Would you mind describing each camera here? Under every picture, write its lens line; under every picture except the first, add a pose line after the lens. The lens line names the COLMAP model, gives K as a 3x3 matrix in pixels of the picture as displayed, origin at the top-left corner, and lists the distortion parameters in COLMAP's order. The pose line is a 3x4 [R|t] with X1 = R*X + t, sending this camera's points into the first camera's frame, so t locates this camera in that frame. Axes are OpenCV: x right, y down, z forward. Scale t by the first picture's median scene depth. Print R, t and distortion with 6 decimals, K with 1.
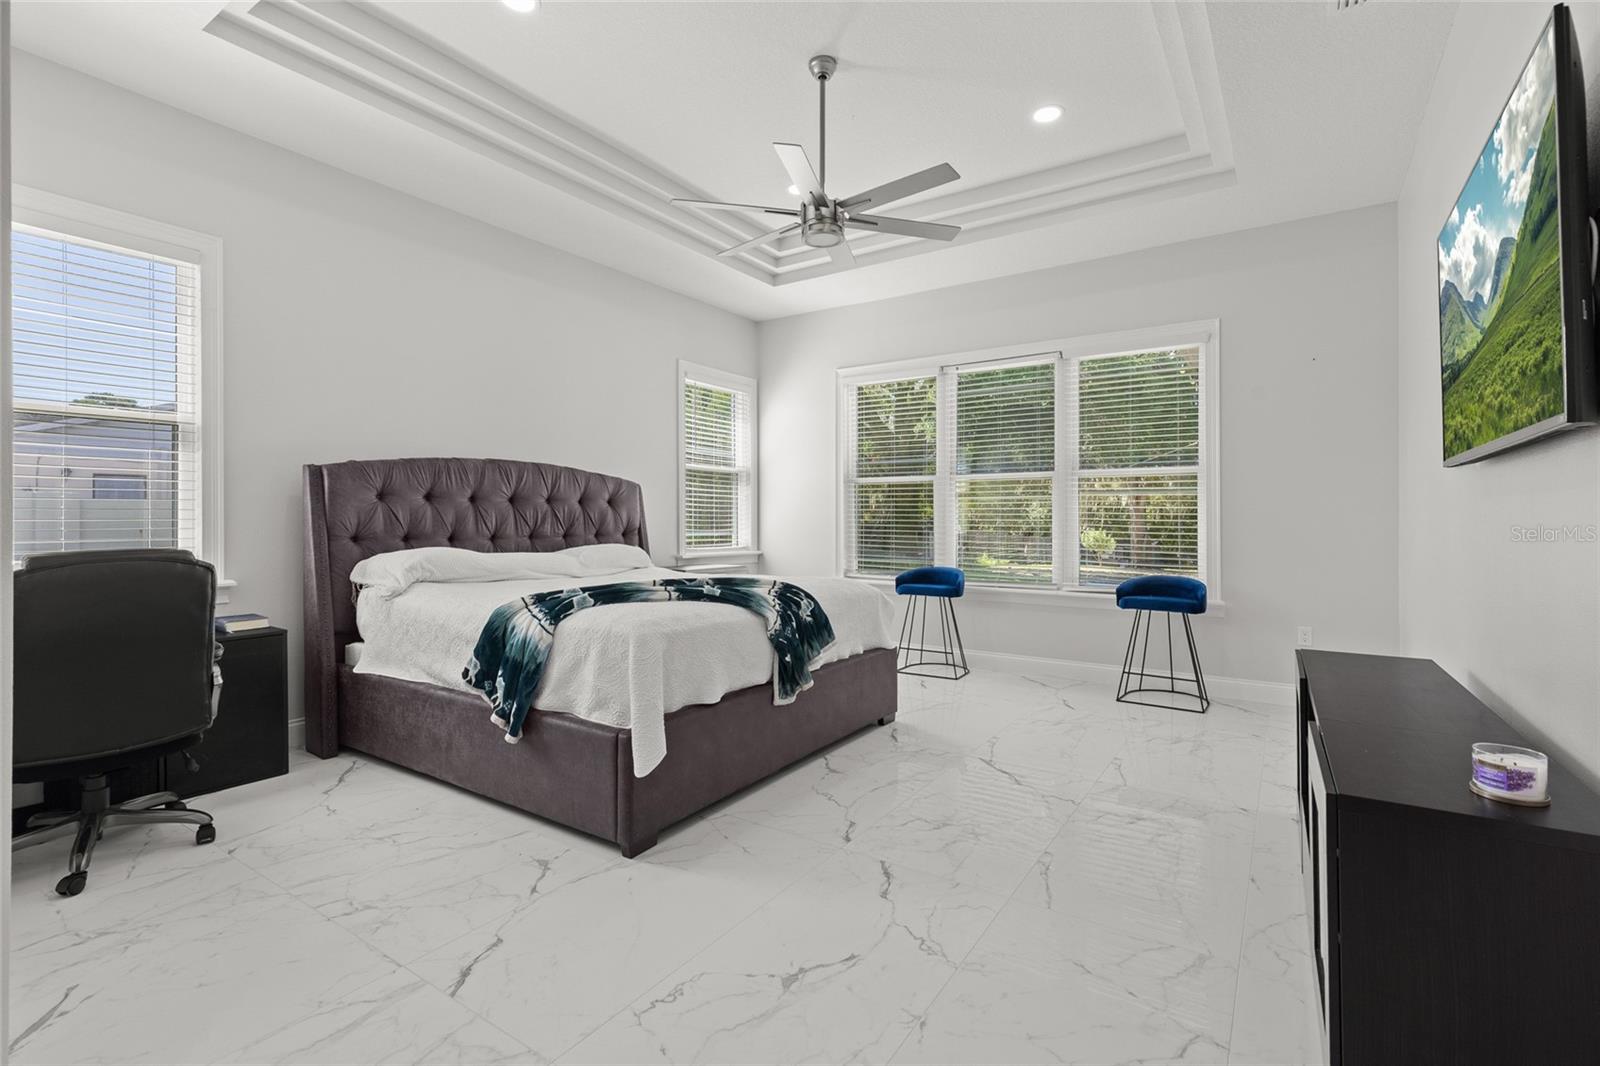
lens RADIAL K [[725.5, 0, 806.2], [0, 725.5, 522.1], [0, 0, 1]] dist [0.010697, -0.002317]
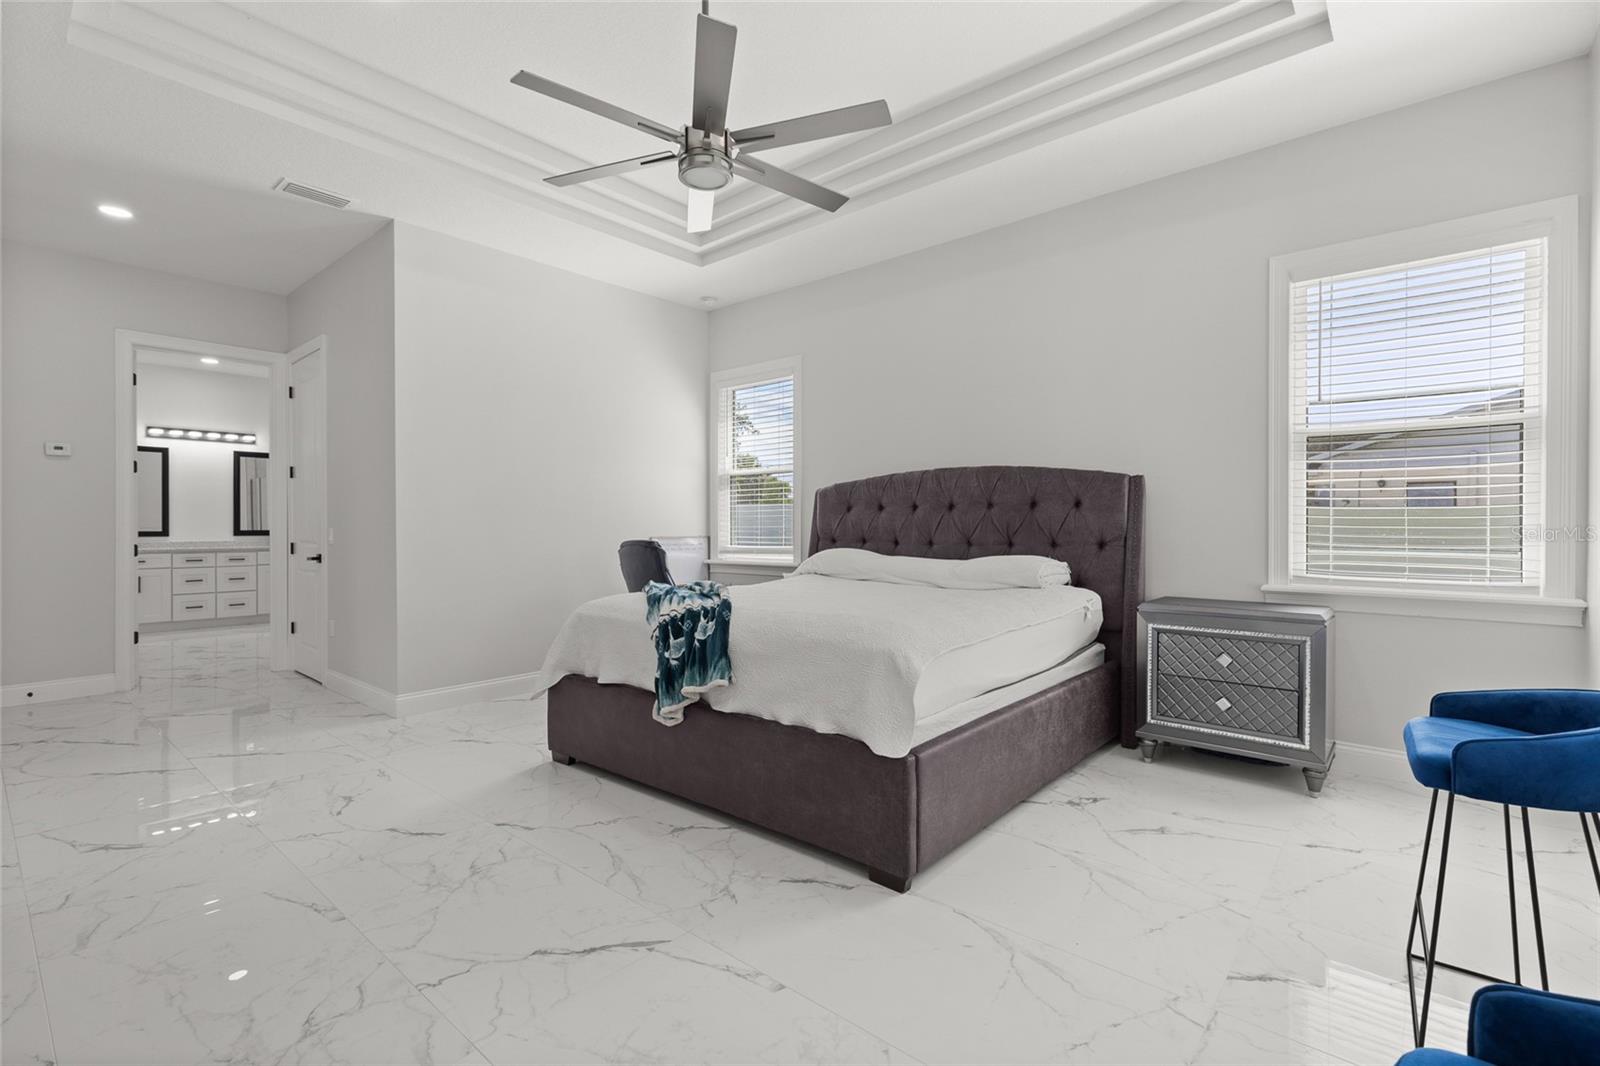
lens RADIAL K [[725.5, 0, 805.9], [0, 725.5, 533.5], [0, 0, 1]] dist [0.010697, -0.002317]
pose [[-0.120889, 0.009646, -0.992619, 0.801421], [-0.004085, 0.999939, 0.010215, -0.002846], [0.992658, 0.005289, -0.120842, 1.188350]]
